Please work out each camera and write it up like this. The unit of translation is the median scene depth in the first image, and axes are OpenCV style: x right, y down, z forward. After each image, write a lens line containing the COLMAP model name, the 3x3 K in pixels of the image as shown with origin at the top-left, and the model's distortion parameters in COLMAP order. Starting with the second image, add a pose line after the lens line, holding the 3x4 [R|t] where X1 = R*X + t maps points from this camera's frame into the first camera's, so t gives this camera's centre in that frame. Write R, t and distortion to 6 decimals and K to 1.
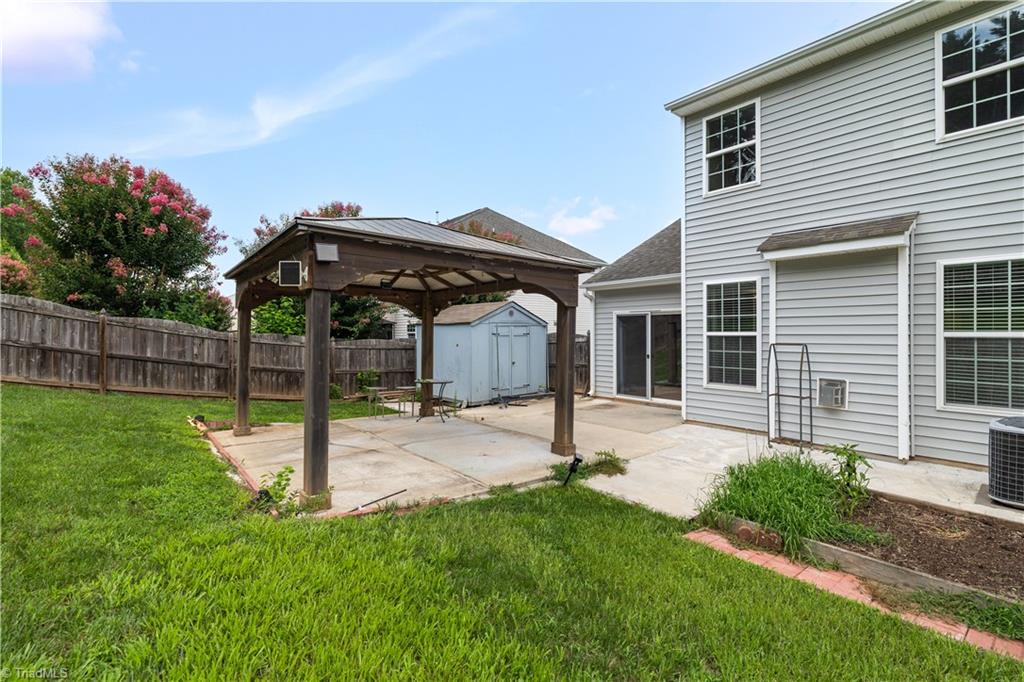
lens RADIAL K [[453.5, 0, 511.2], [0, 453.5, 338.7], [0, 0, 1]] dist [0.002657, 0.000867]
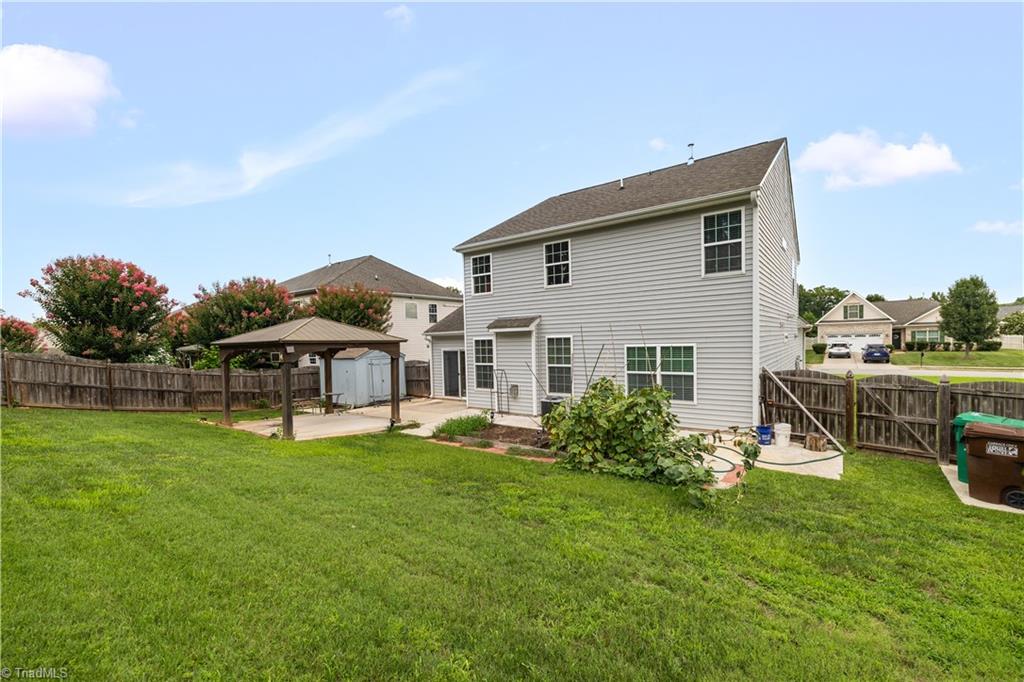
lens RADIAL K [[430.8, 0, 509.3], [0, 430.8, 360.8], [0, 0, 1]] dist [0.006143, -0.000873]
pose [[0.974415, -0.033524, 0.222242, 0.135988], [0.026549, 0.999059, 0.034296, -0.078277], [-0.223183, -0.027518, 0.974388, -0.825249]]
